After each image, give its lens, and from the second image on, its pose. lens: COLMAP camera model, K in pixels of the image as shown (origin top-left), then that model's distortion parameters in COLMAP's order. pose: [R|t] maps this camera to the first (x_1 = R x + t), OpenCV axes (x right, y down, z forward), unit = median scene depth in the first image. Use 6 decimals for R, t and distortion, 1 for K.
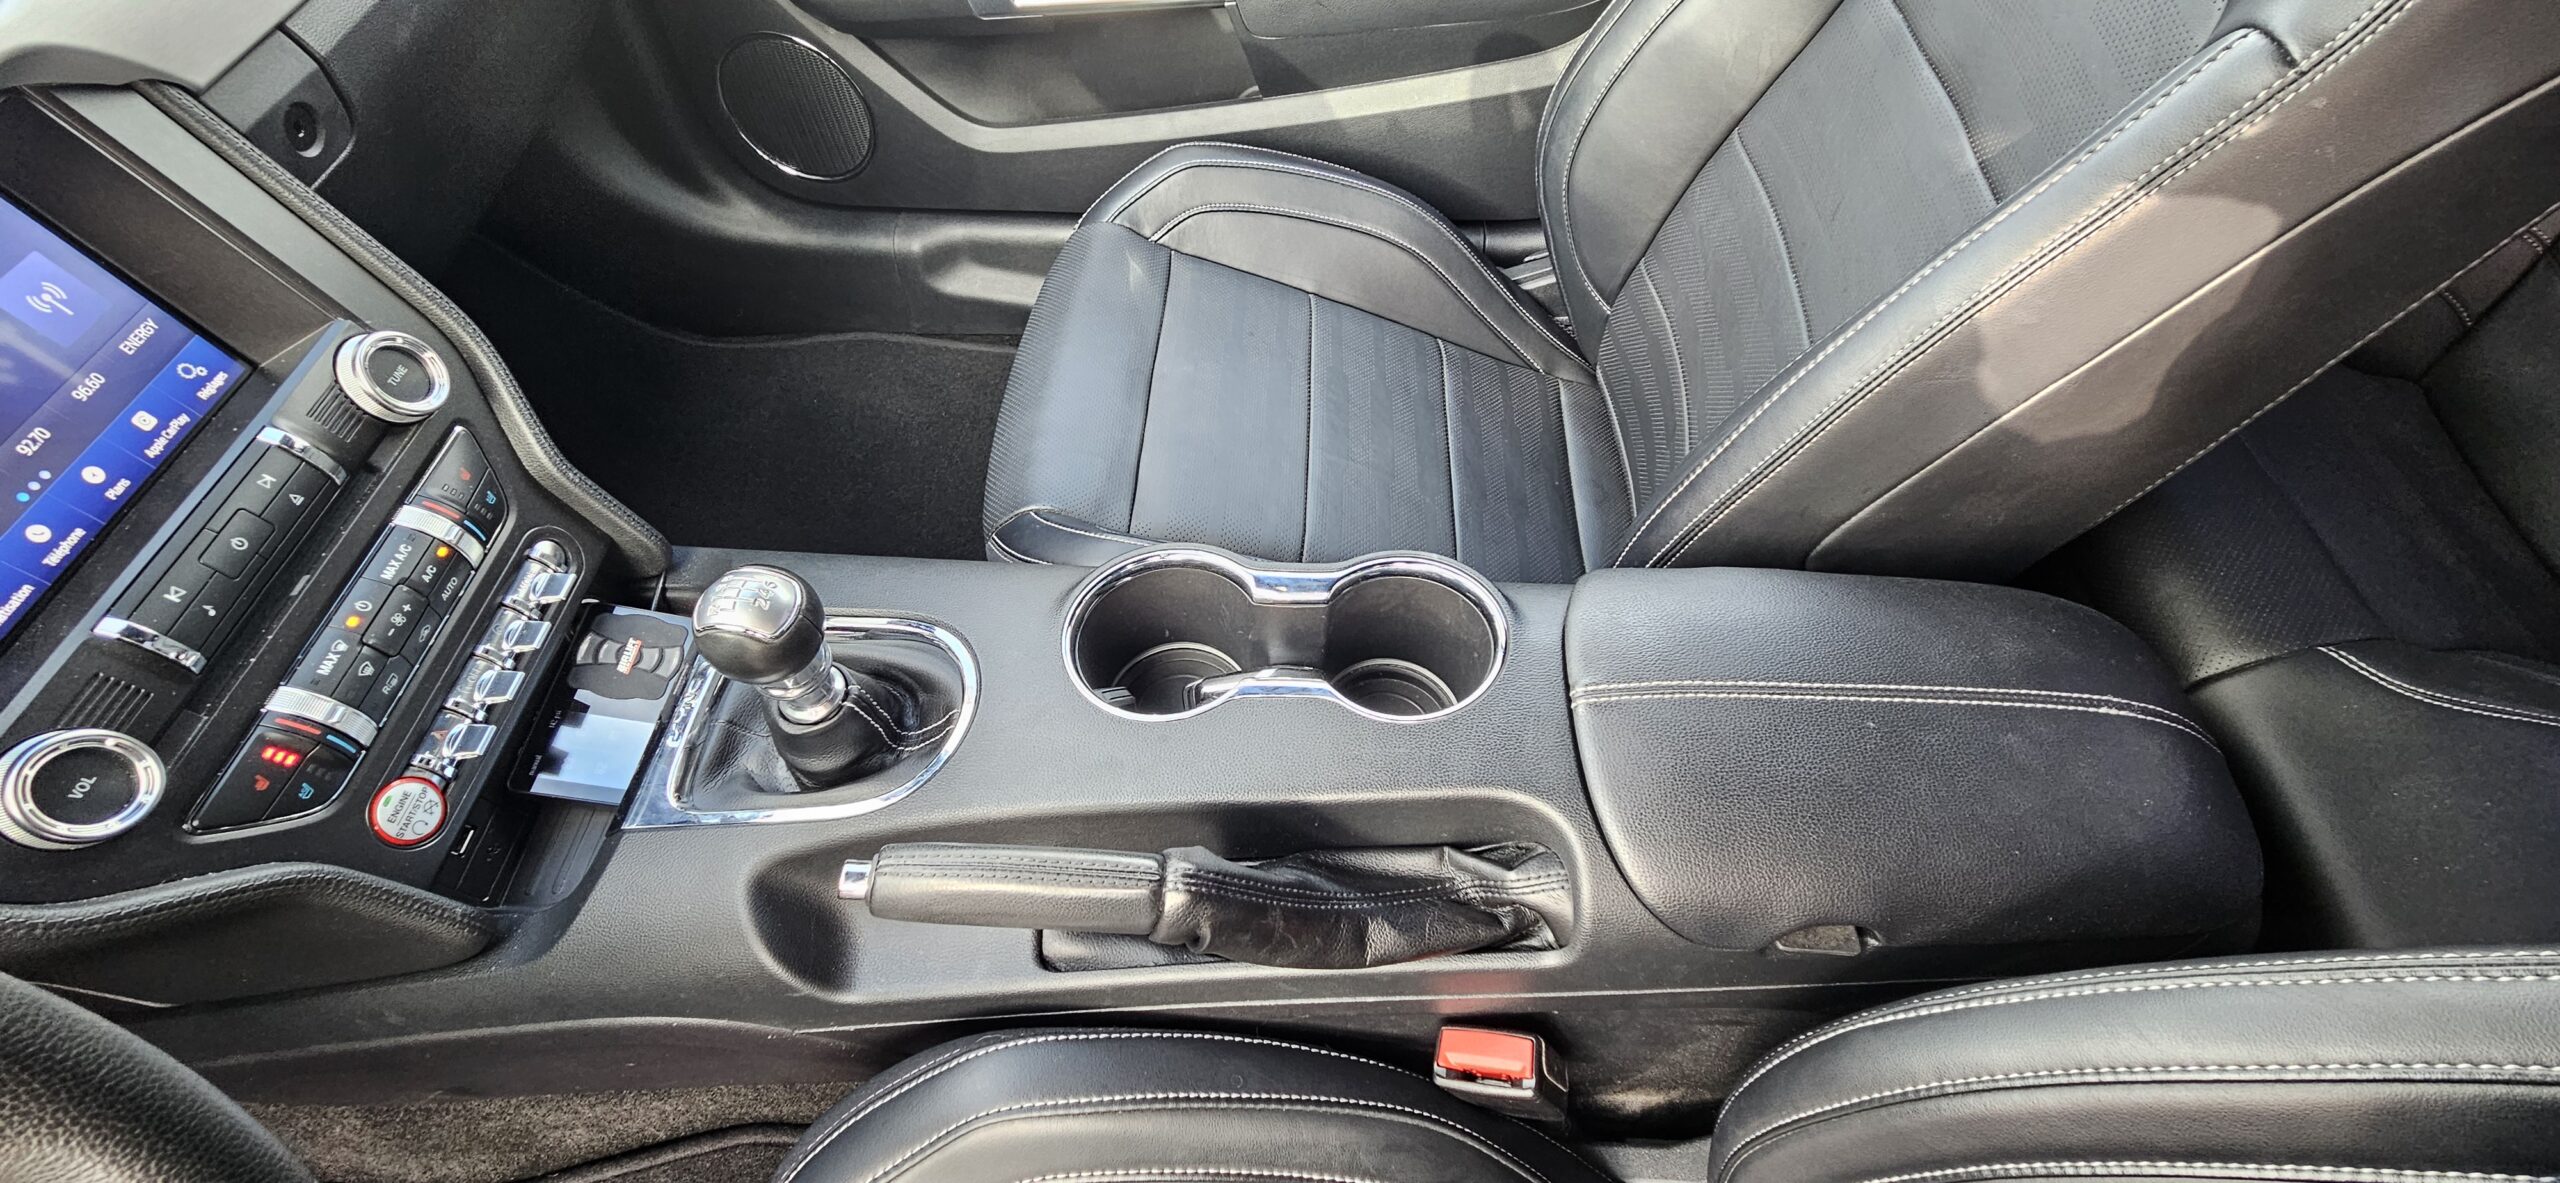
lens RADIAL K [[1049.7, 0, 1286.8], [0, 1049.7, 574.8], [0, 0, 1]] dist [0.000997, 0.000452]
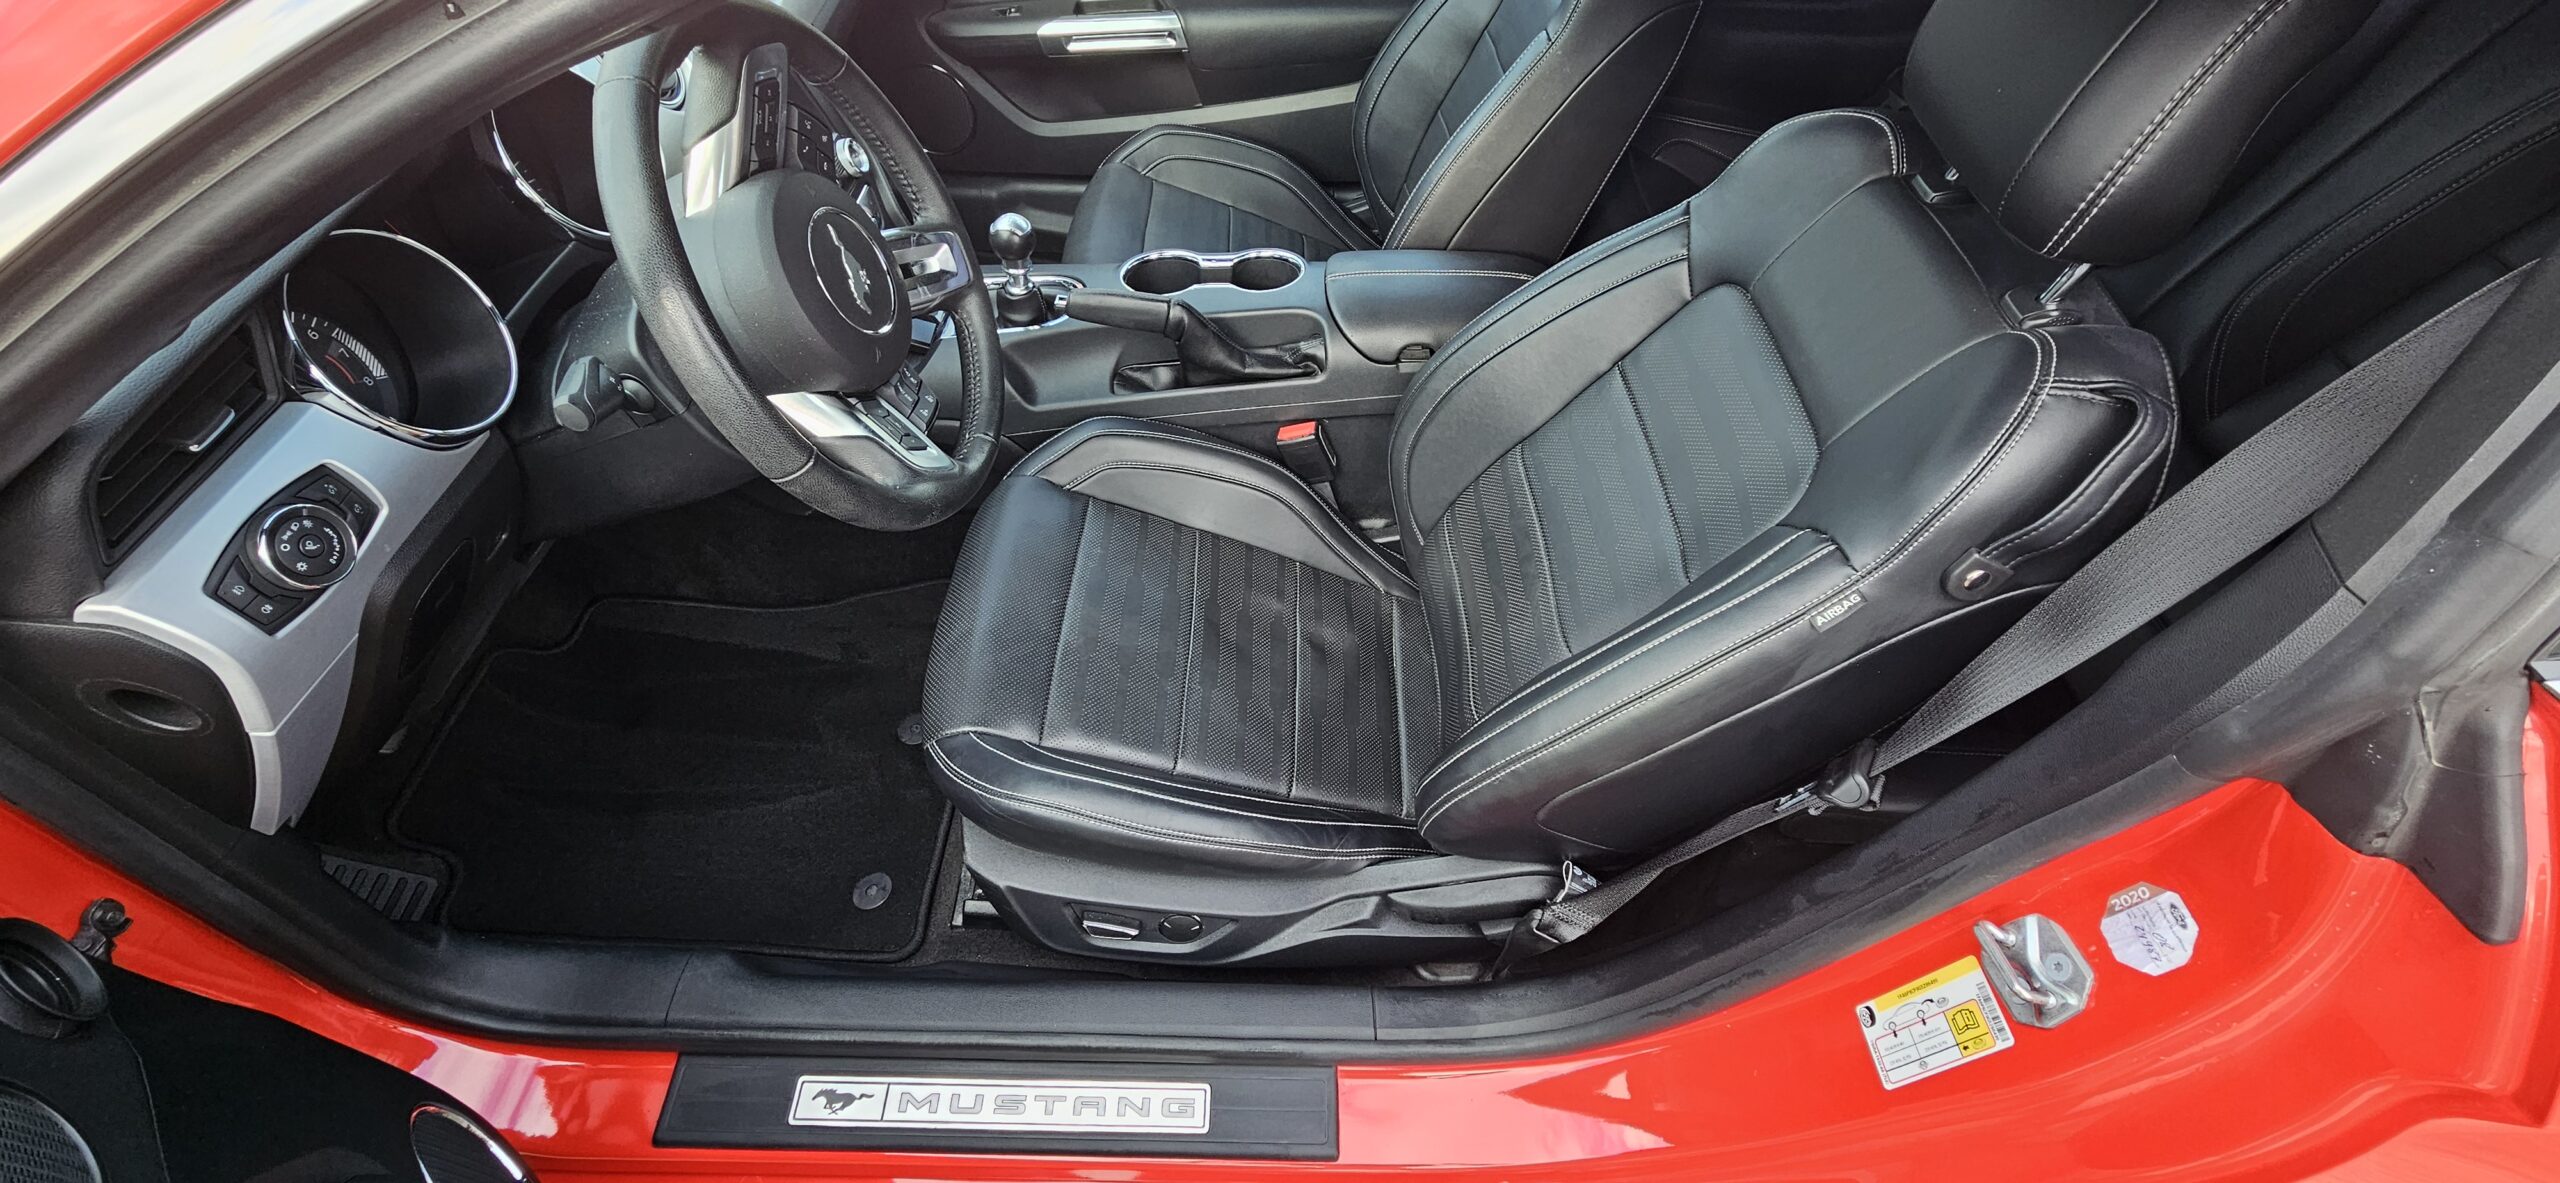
lens RADIAL K [[1049.7, 0, 1274.7], [0, 1049.7, 592.7], [0, 0, 1]] dist [0.000997, 0.000452]
pose [[0.998763, -0.017180, 0.046655, 0.005453], [0.020130, 0.997779, -0.063502, 0.488595], [-0.045460, 0.064363, 0.996891, -0.727264]]
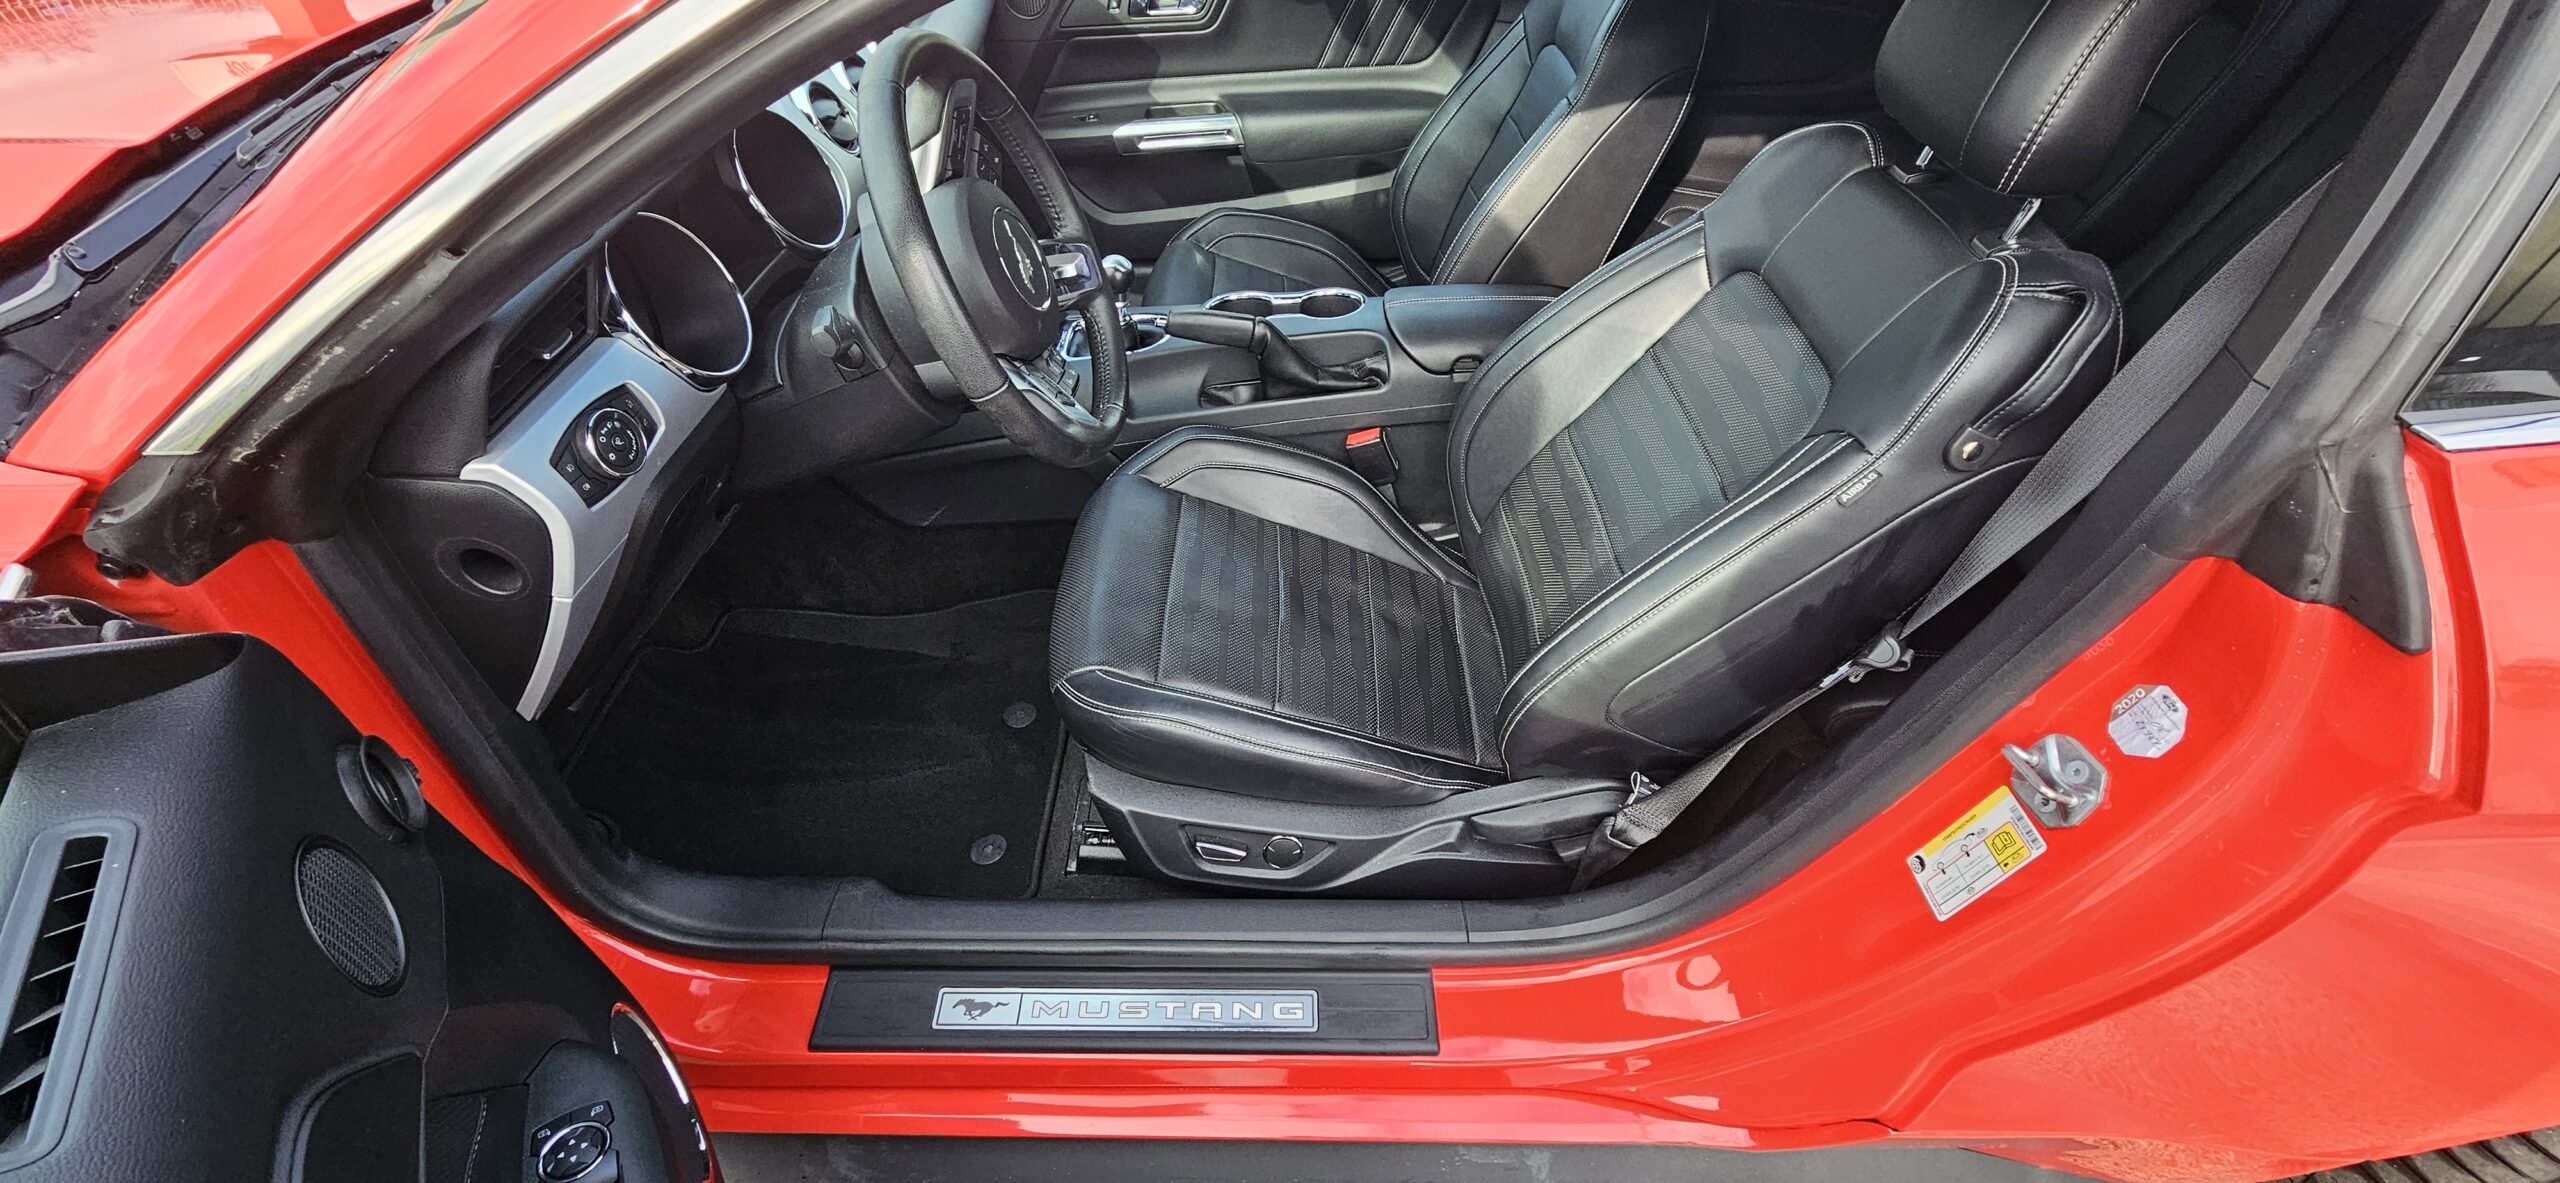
lens RADIAL K [[1049.7, 0, 1274.4], [0, 1049.7, 590.6], [0, 0, 1]] dist [0.000997, 0.000452]
pose [[0.998825, -0.031881, 0.036500, -0.082181], [0.038201, 0.981390, -0.188186, 0.676787], [-0.029821, 0.189359, 0.981455, -0.833368]]
